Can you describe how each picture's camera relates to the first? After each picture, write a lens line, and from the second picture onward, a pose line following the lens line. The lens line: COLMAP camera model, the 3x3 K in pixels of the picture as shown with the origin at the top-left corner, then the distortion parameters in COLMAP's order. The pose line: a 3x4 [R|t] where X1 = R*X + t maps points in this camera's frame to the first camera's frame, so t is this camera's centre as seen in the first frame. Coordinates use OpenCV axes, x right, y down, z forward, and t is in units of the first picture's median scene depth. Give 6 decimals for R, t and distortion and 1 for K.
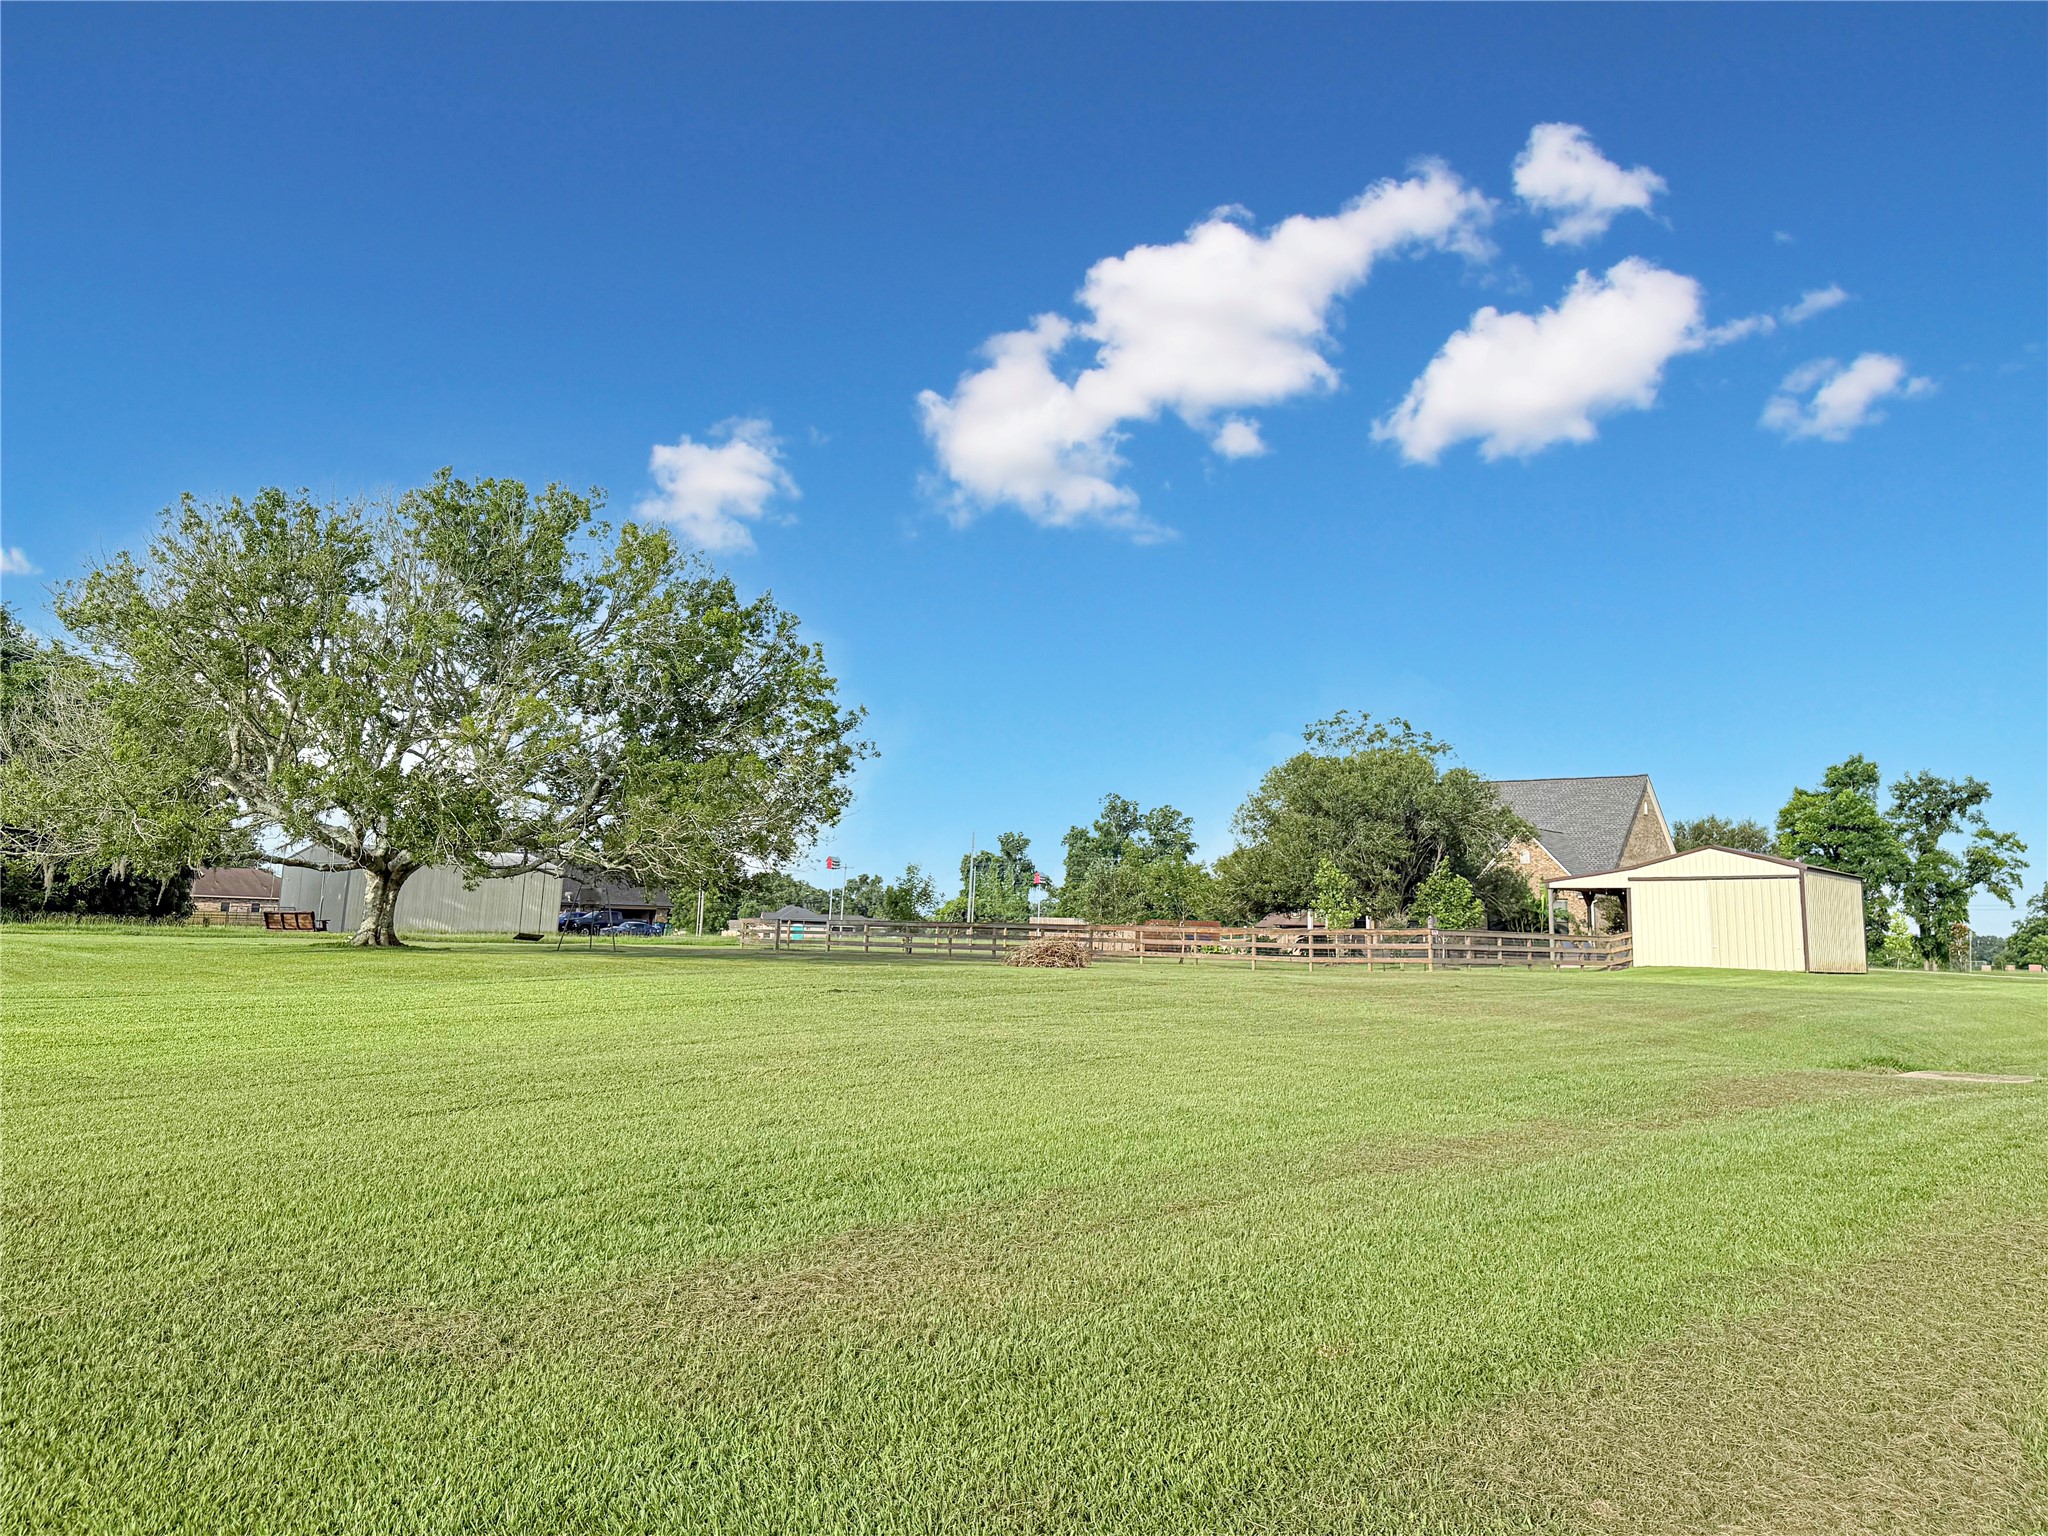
lens RADIAL K [[1554.4, 0, 1026.9], [0, 1554.4, 767.6], [0, 0, 1]] dist [-0.002197, -0.000061]
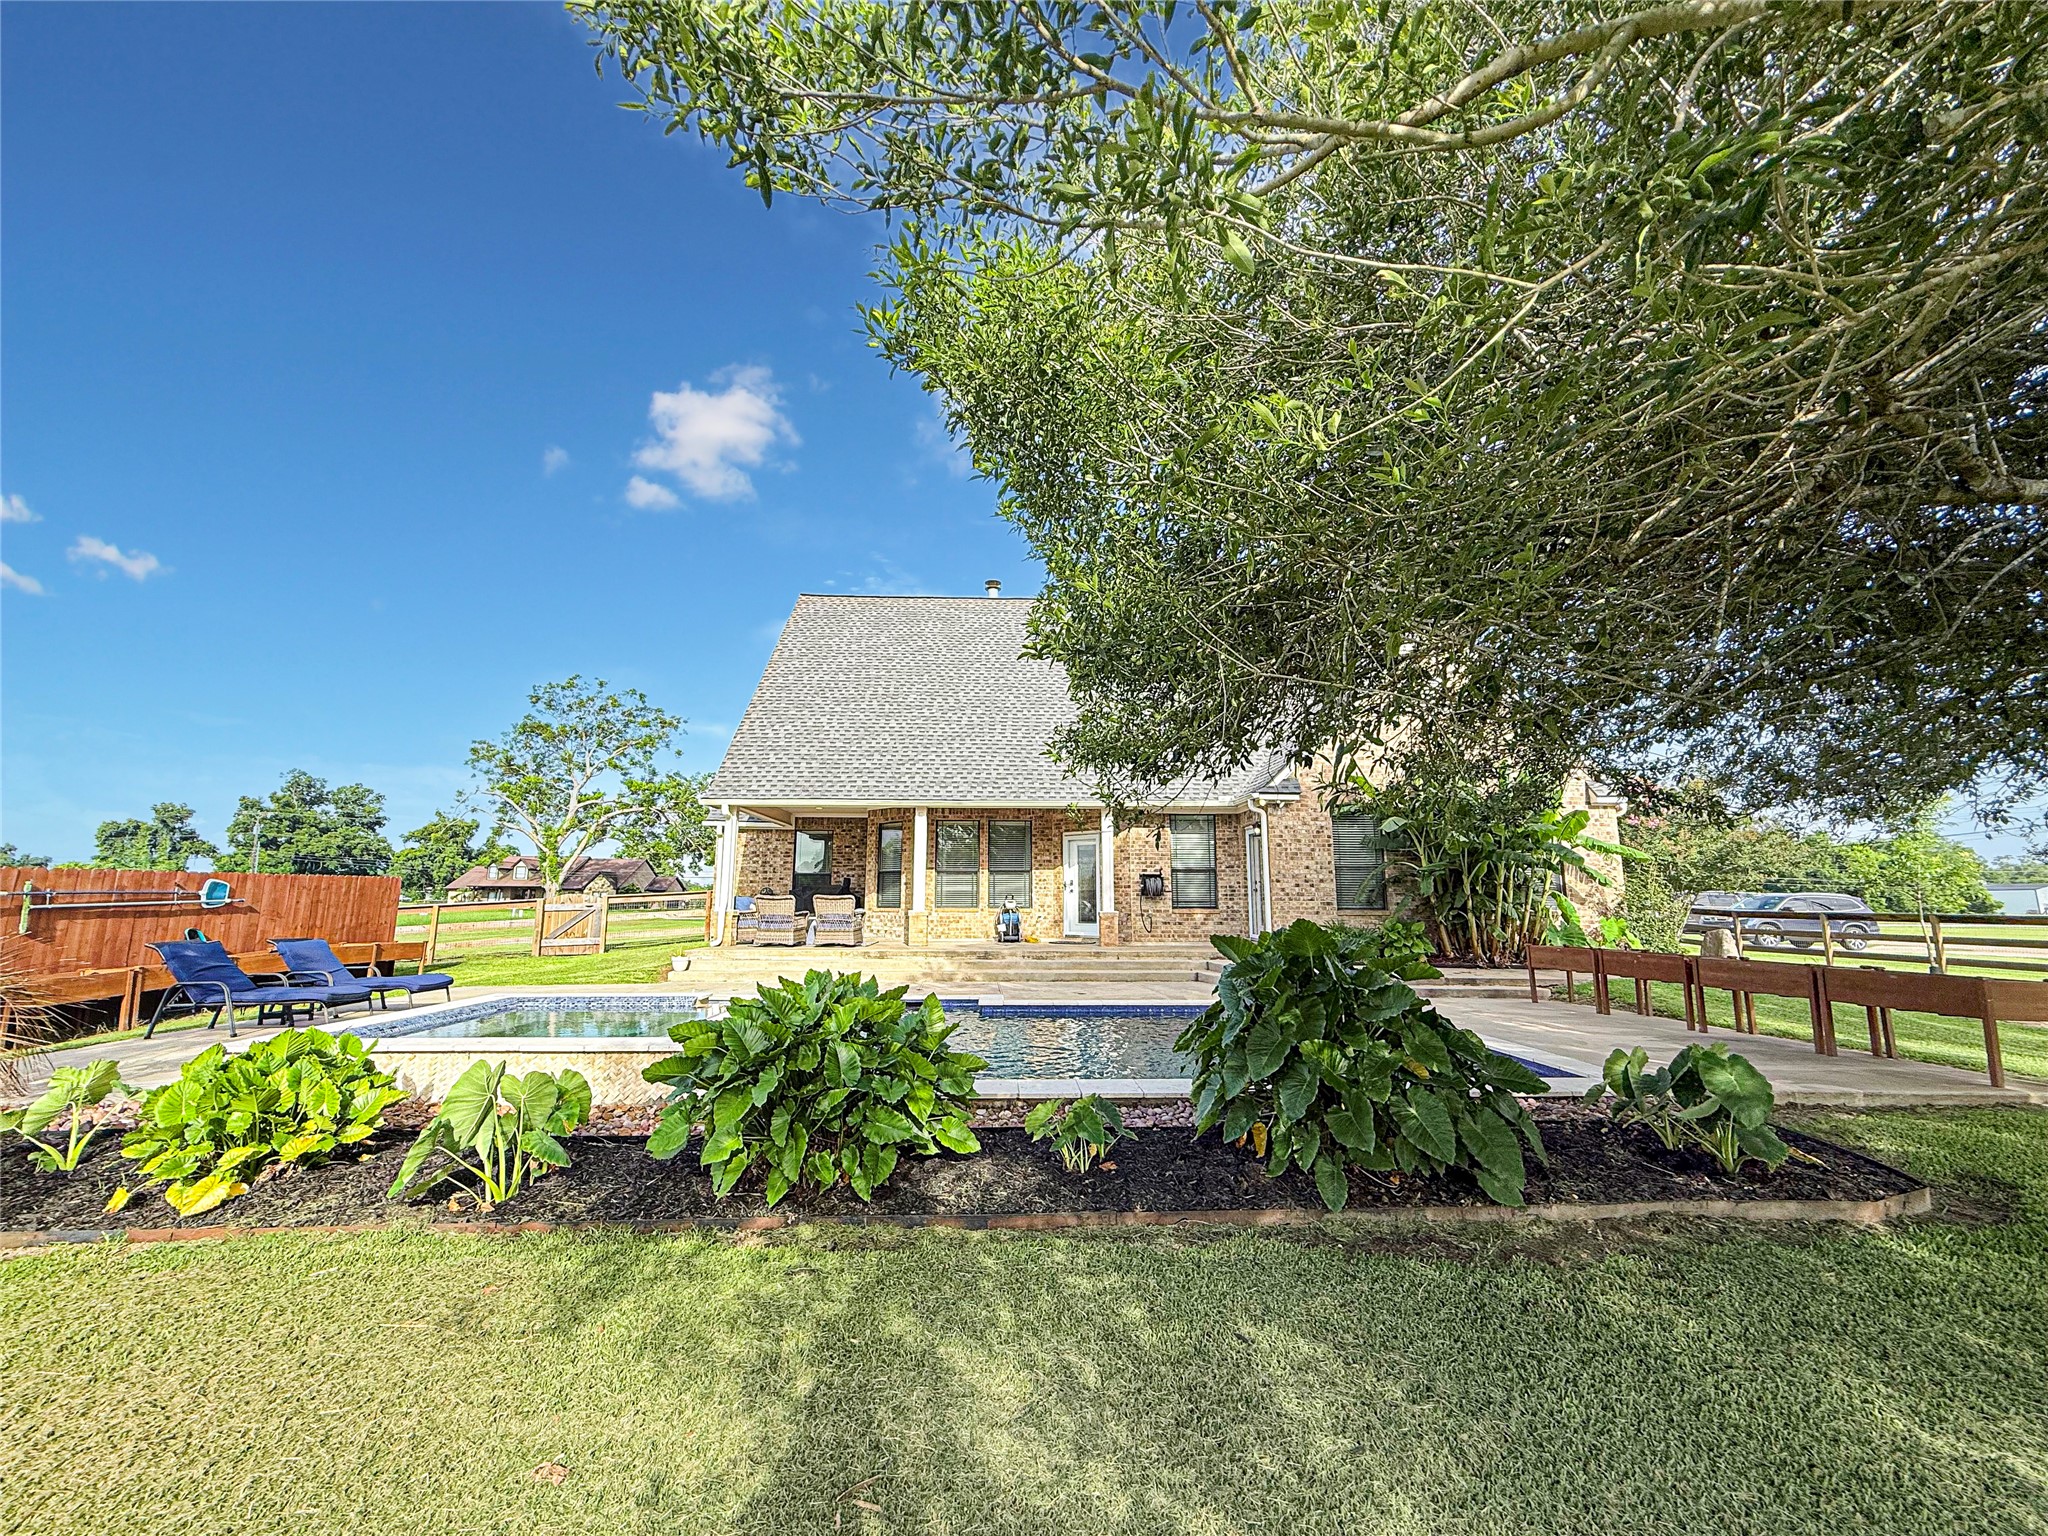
lens RADIAL K [[816.9, 0, 1027.6], [0, 816.9, 780.1], [0, 0, 1]] dist [-0.000016, 0.000176]
pose [[0.715729, 0.095163, 0.691864, 0.025284], [-0.069003, 0.995461, -0.065539, 0.026260], [-0.694961, -0.000832, 0.719047, 0.215444]]
